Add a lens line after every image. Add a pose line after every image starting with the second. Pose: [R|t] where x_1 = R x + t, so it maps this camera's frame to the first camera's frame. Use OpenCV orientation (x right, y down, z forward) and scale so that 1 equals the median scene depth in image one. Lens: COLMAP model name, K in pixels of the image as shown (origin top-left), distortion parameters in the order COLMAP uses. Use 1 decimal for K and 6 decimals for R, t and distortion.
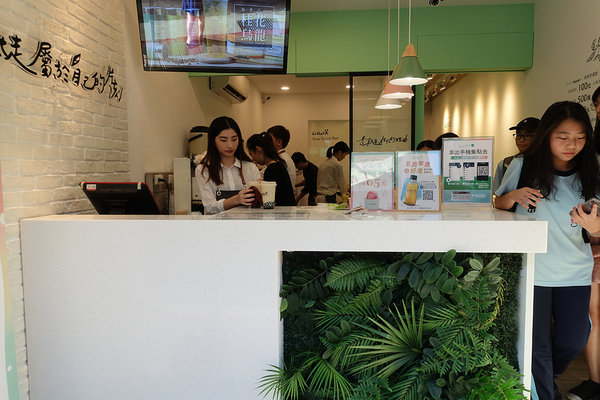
lens RADIAL K [[410.9, 0, 295.1], [0, 410.9, 195.6], [0, 0, 1]] dist [-0.020218, 0.006803]
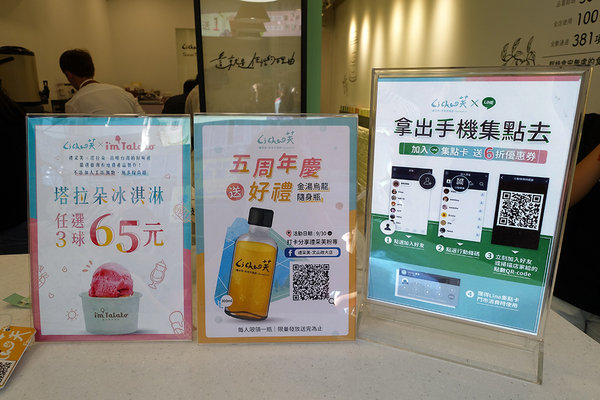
lens RADIAL K [[410.9, 0, 300.3], [0, 410.9, 204.2], [0, 0, 1]] dist [-0.020218, 0.006803]
pose [[0.970917, -0.049349, 0.234277, 0.253269], [-0.000532, 0.978079, 0.208233, -0.108588], [-0.239417, -0.202302, 0.949607, 0.746796]]
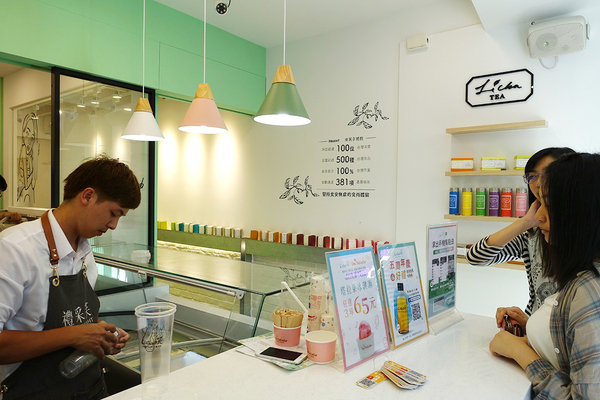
lens RADIAL K [[410.9, 0, 297.1], [0, 410.9, 198.6], [0, 0, 1]] dist [-0.020218, 0.006803]
pose [[0.546100, 0.007042, 0.837690, -0.326800], [0.032183, 0.999050, -0.029379, -0.166577], [-0.837101, 0.043003, 0.545355, 0.789367]]
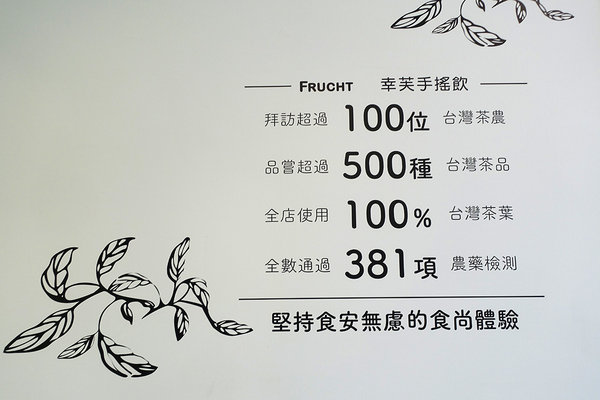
lens RADIAL K [[410.9, 0, 300.3], [0, 410.9, 199.8], [0, 0, 1]] dist [-0.020218, 0.006803]
pose [[-0.093346, 0.135426, 0.986380, 0.701296], [0.076502, 0.988753, -0.128512, -0.281302], [-0.992690, 0.063464, -0.102656, 1.571215]]
